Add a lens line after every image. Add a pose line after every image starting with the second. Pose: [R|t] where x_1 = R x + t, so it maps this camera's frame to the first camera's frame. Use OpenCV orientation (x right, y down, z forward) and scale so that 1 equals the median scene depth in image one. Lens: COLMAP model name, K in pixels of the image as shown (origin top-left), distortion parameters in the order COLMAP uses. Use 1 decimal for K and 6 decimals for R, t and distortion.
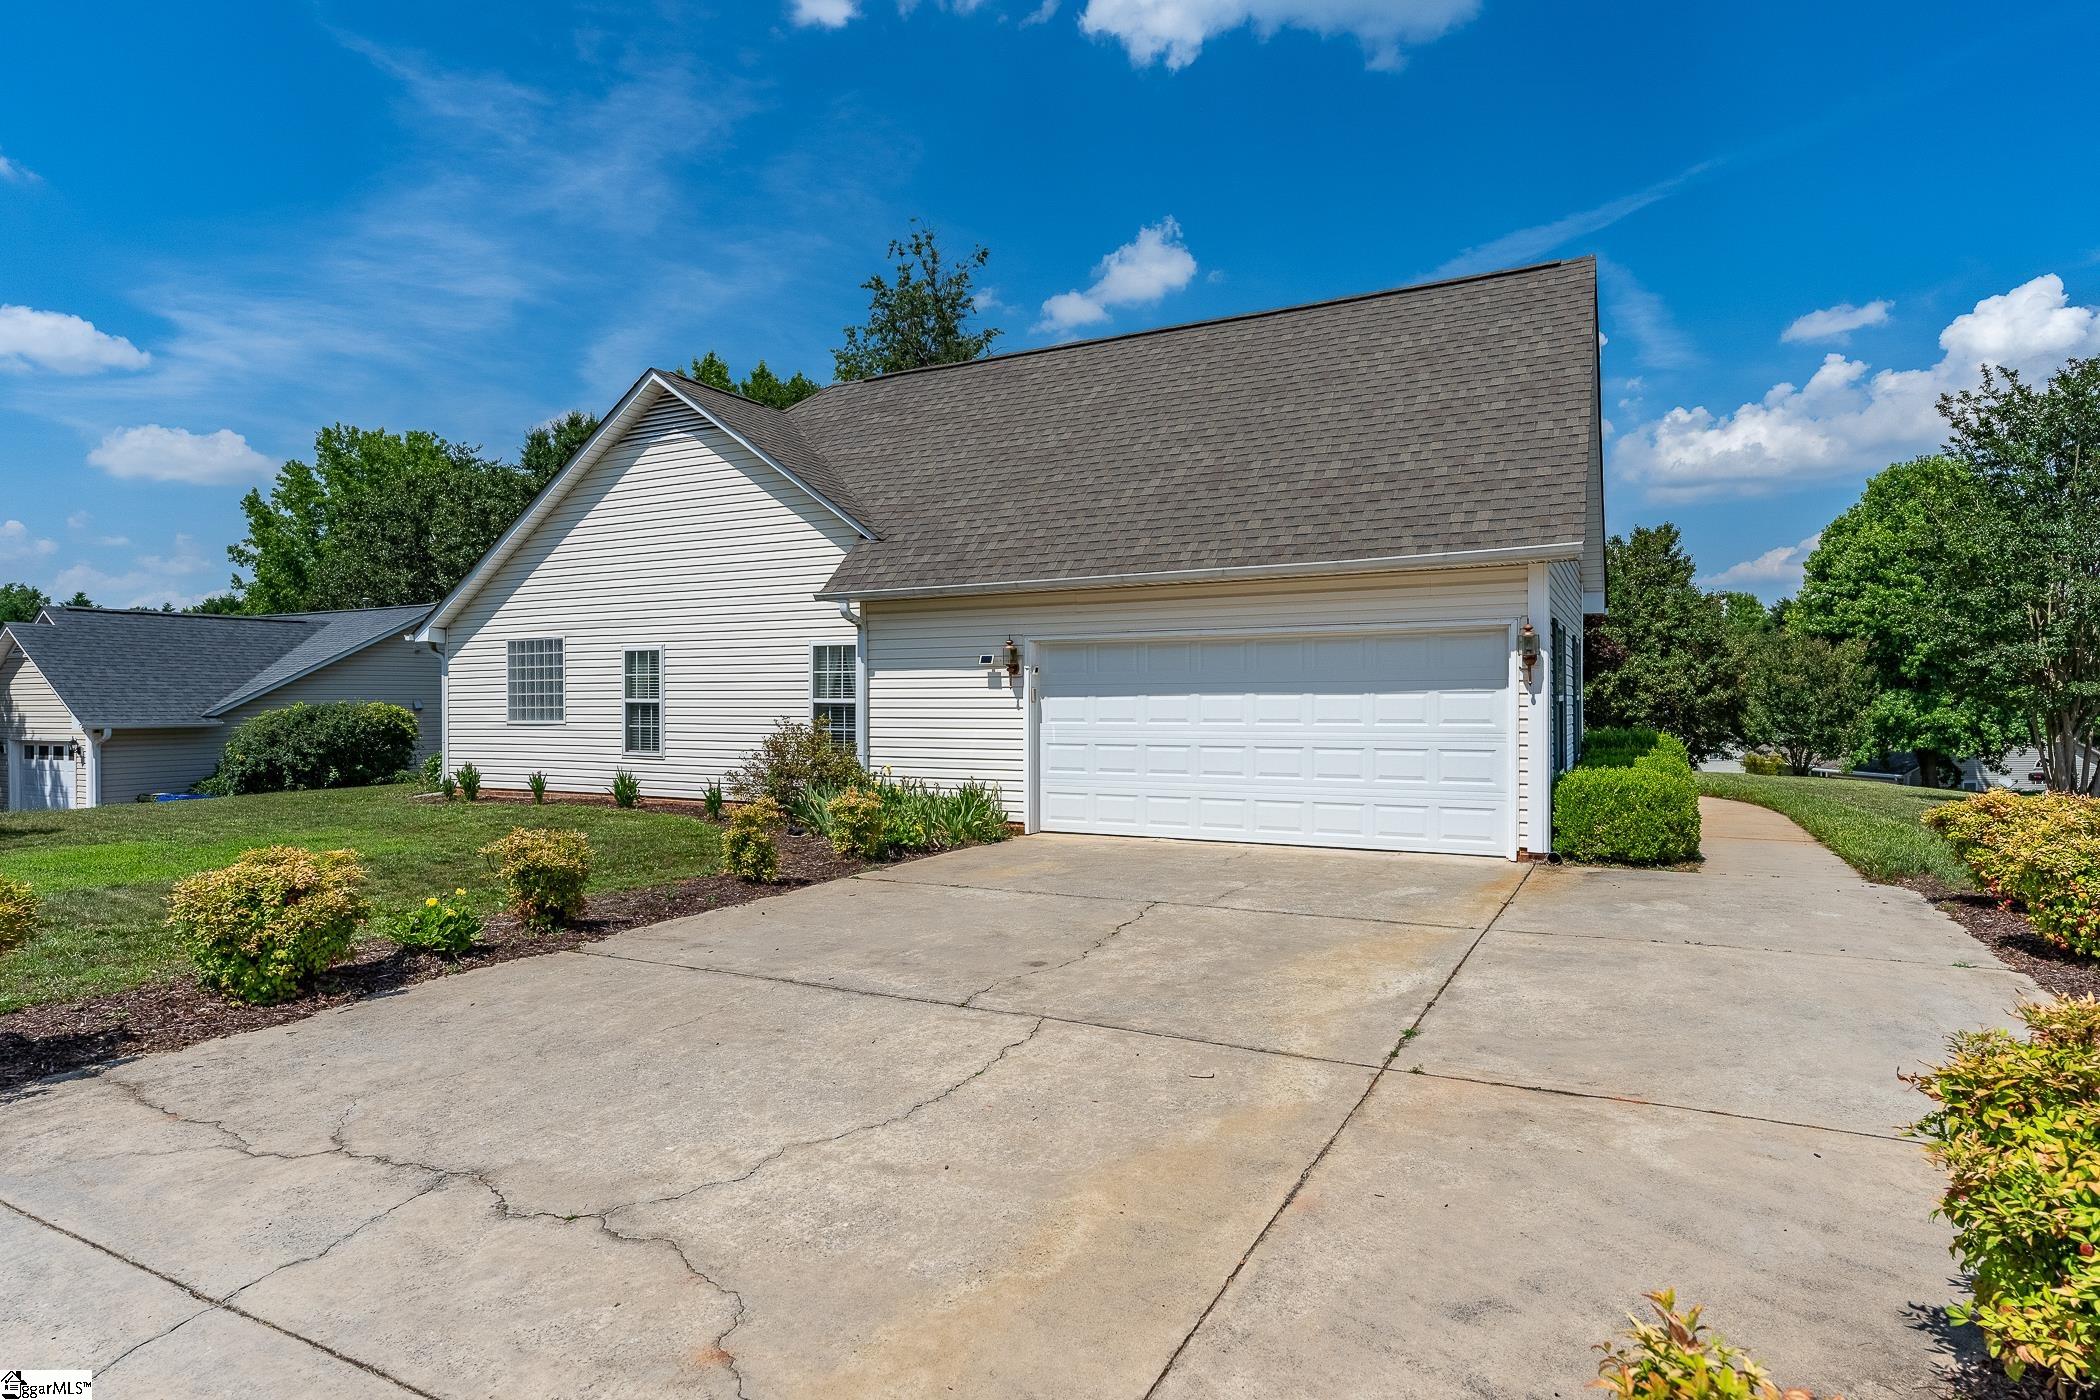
lens RADIAL K [[1147.7, 0, 1045.7], [0, 1147.7, 703.0], [0, 0, 1]] dist [-0.005248, -0.000007]
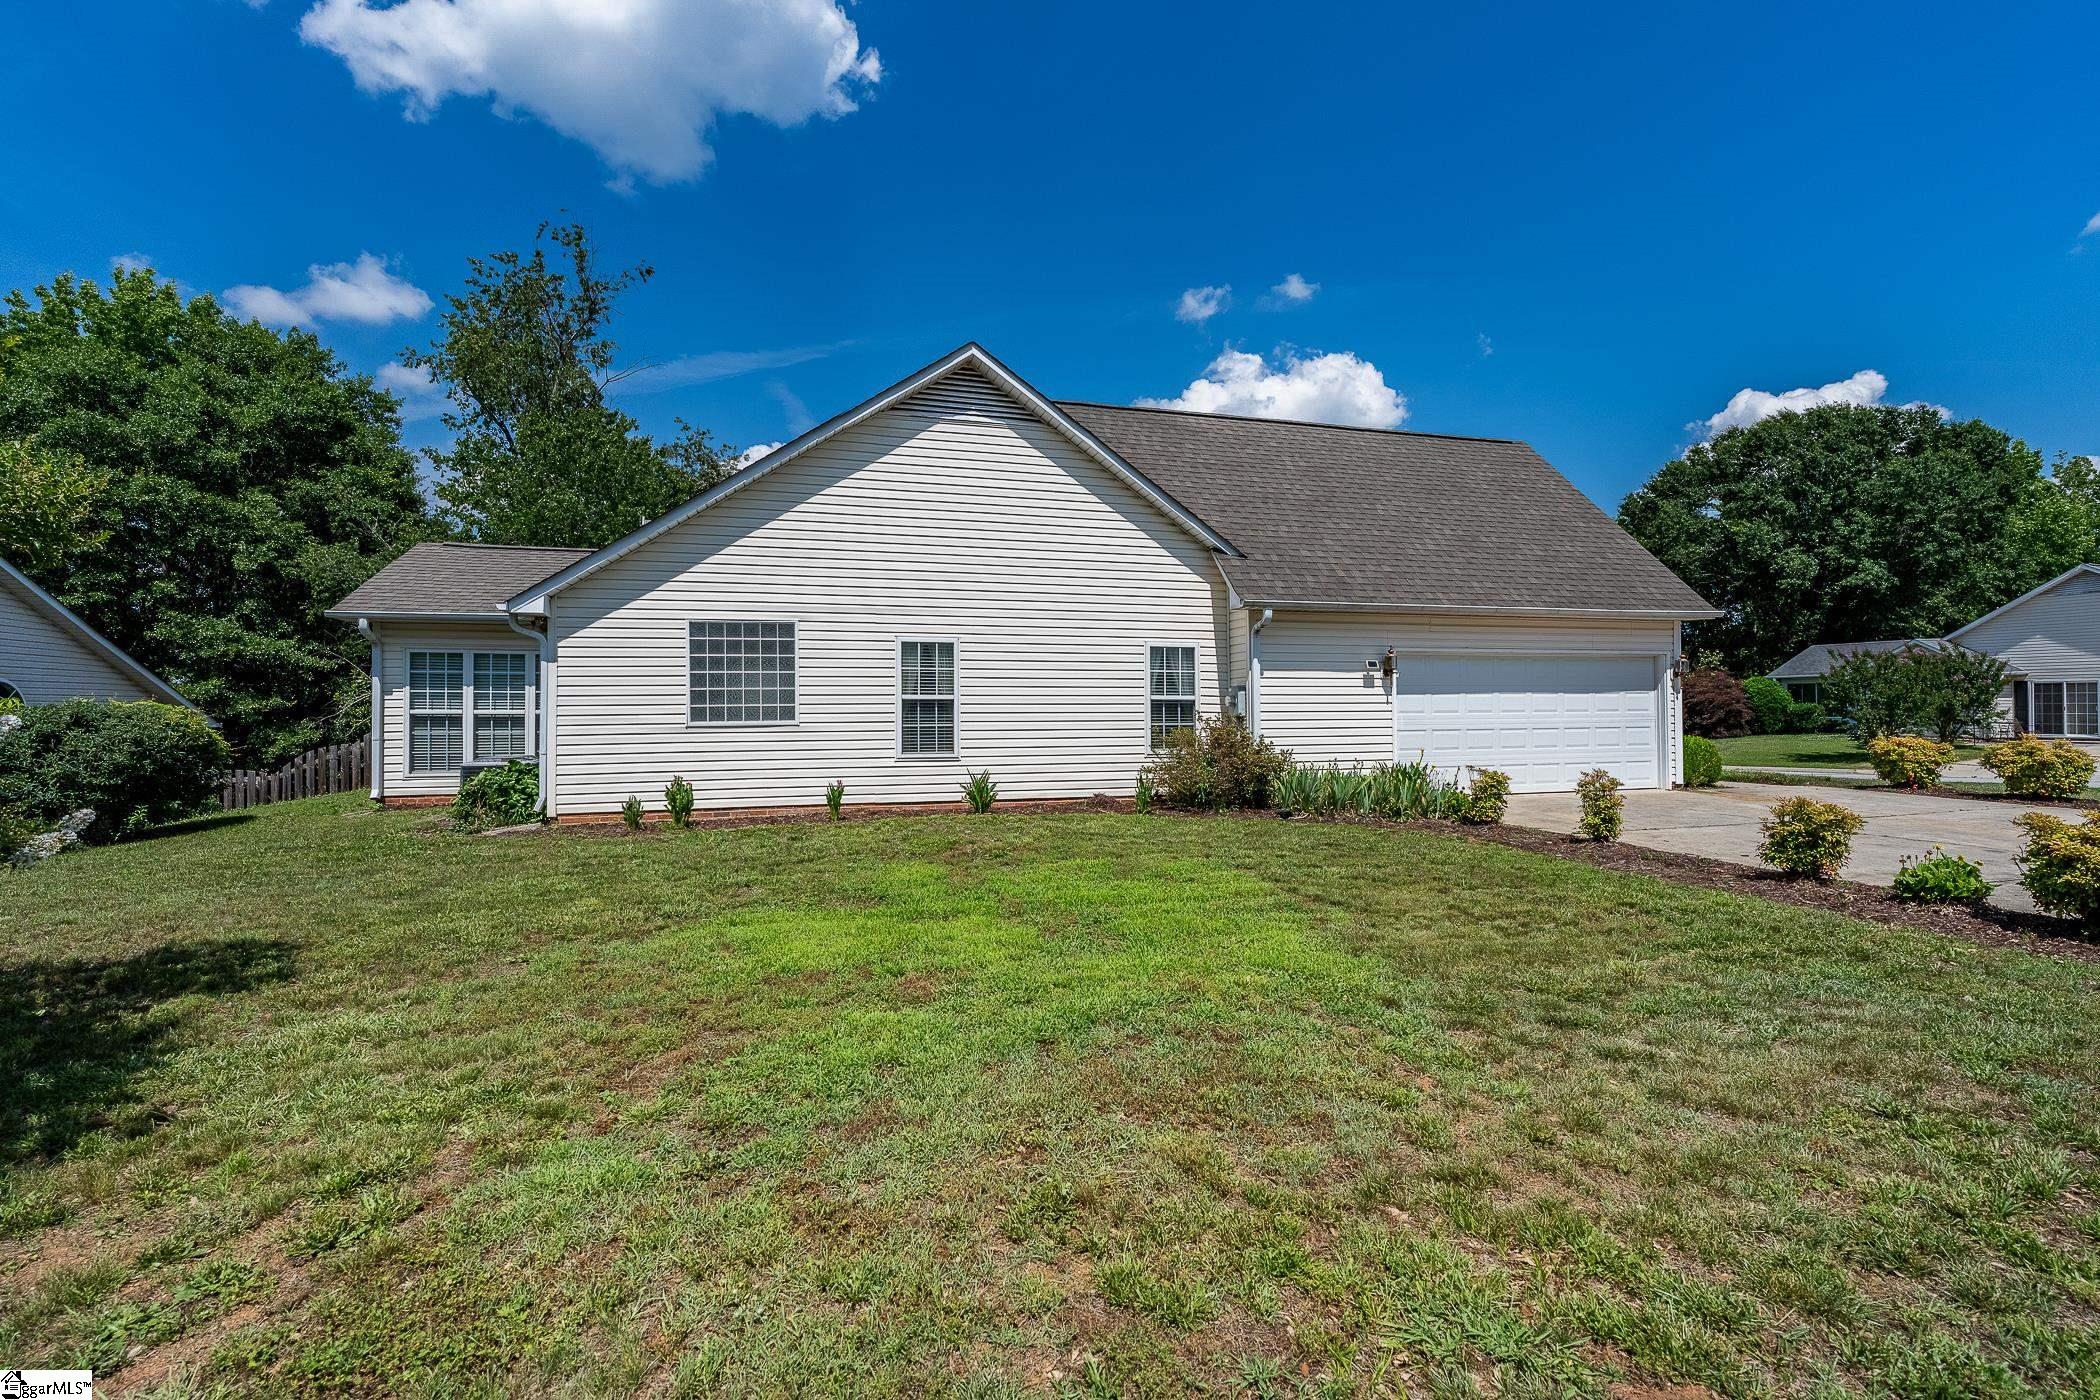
lens RADIAL K [[853.1, 0, 1043.1], [0, 853.1, 688.6], [0, 0, 1]] dist [0.011218, 0.000177]
pose [[0.736974, 0.006389, 0.675891, -0.738857], [0.000674, 0.999948, -0.010187, -0.001667], [-0.675921, 0.007963, 0.736931, 0.431725]]
